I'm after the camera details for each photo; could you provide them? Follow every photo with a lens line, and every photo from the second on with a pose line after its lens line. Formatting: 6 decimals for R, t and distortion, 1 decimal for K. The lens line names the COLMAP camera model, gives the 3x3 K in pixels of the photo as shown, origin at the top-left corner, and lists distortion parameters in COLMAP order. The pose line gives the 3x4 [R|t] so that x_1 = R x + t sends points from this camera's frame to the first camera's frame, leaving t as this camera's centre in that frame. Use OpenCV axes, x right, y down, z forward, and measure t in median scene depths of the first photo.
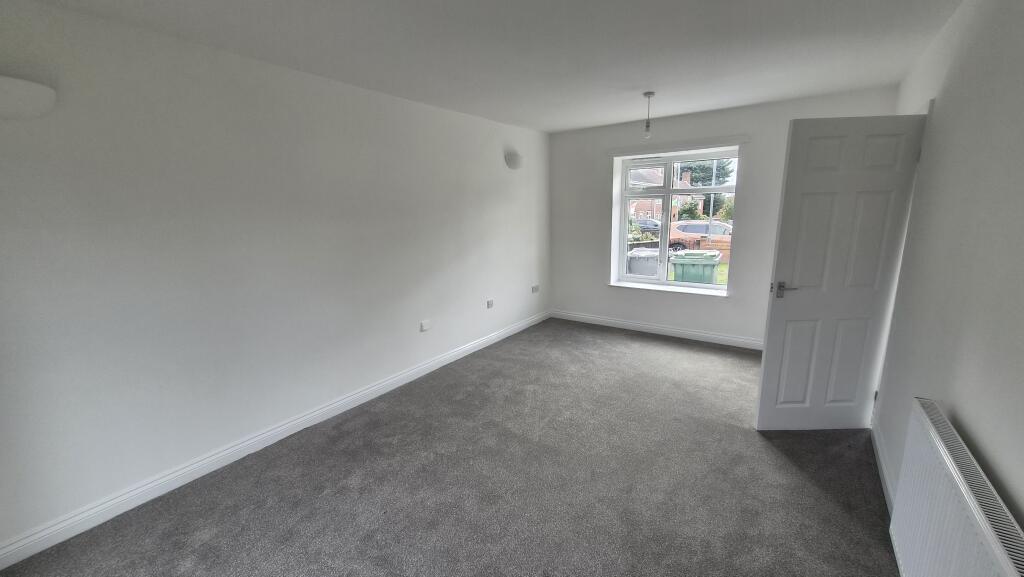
lens RADIAL K [[405.8, 0, 515.5], [0, 405.8, 285.8], [0, 0, 1]] dist [0.000892, -0.000040]
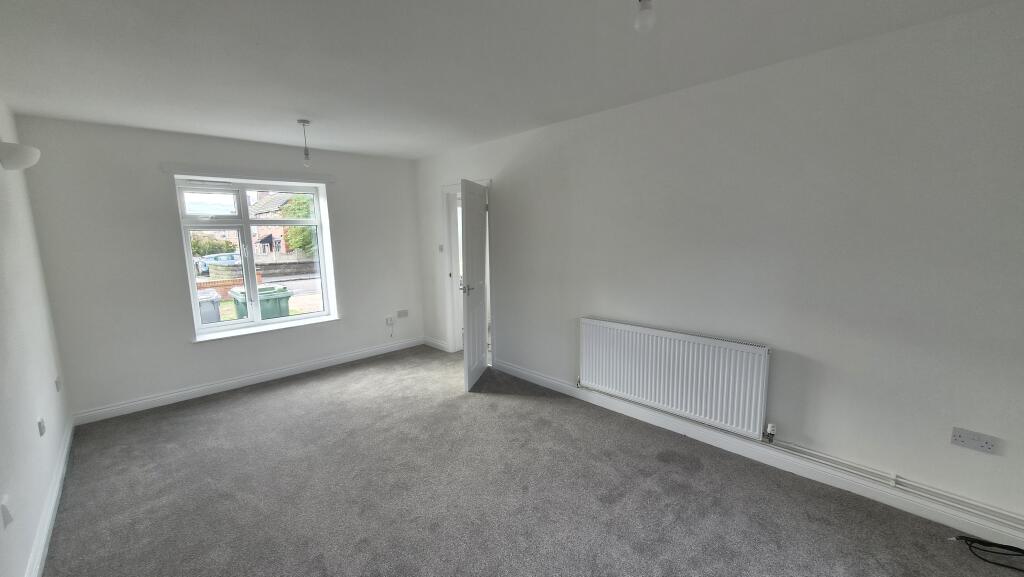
lens RADIAL K [[405.8, 0, 515.6], [0, 405.8, 290.4], [0, 0, 1]] dist [0.000892, -0.000040]
pose [[0.193589, -0.128609, 0.972616, -0.406408], [0.200938, 0.975552, 0.089003, -0.047199], [-0.960285, 0.178205, 0.214699, 0.273080]]
